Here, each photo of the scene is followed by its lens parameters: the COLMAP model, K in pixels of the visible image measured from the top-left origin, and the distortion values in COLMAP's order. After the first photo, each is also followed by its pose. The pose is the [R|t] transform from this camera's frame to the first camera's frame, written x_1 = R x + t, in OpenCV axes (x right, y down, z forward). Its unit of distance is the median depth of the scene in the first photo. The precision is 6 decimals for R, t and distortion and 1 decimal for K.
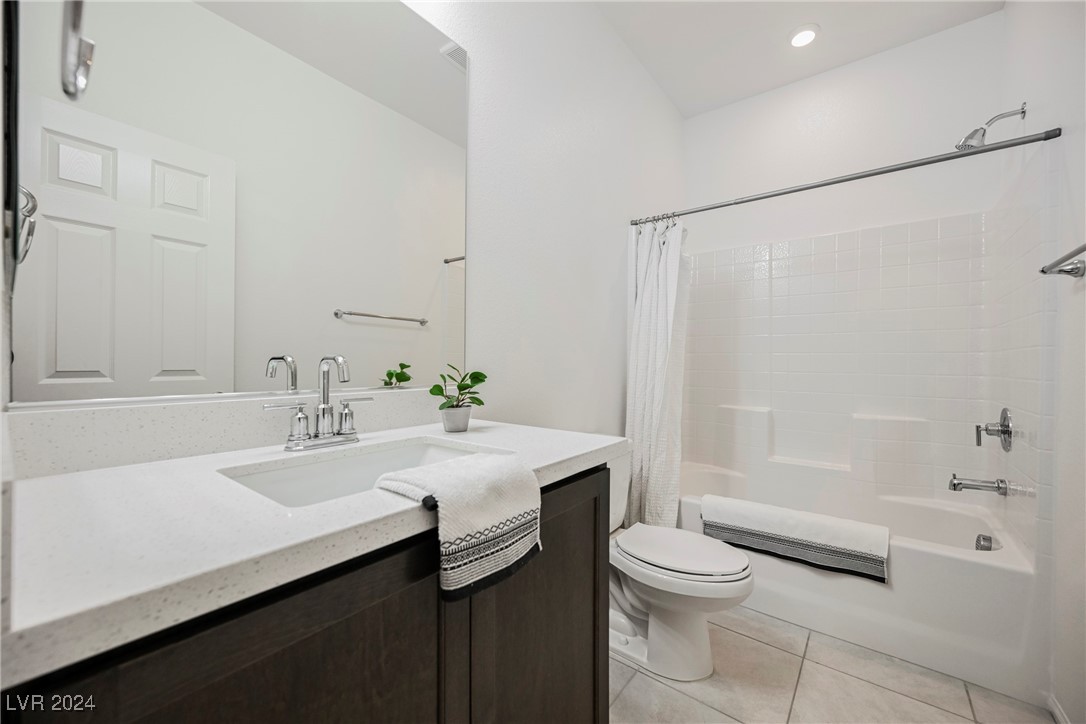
lens RADIAL K [[432.6, 0, 543.6], [0, 432.6, 363.7], [0, 0, 1]] dist [-0.001459, -0.000697]
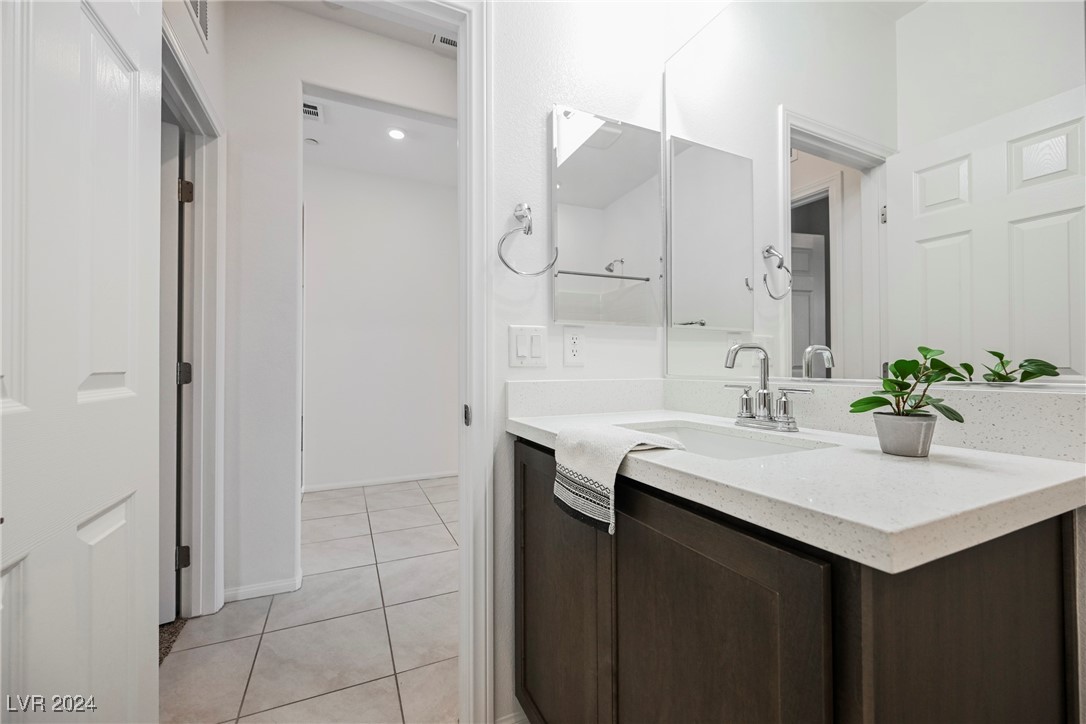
lens RADIAL K [[432.6, 0, 543.6], [0, 432.6, 363.7], [0, 0, 1]] dist [-0.001459, -0.000697]
pose [[-0.444176, -0.009447, -0.895890, 0.765603], [-0.006783, 0.999951, -0.007181, 0.041729], [0.895914, 0.002887, -0.444218, 1.048881]]
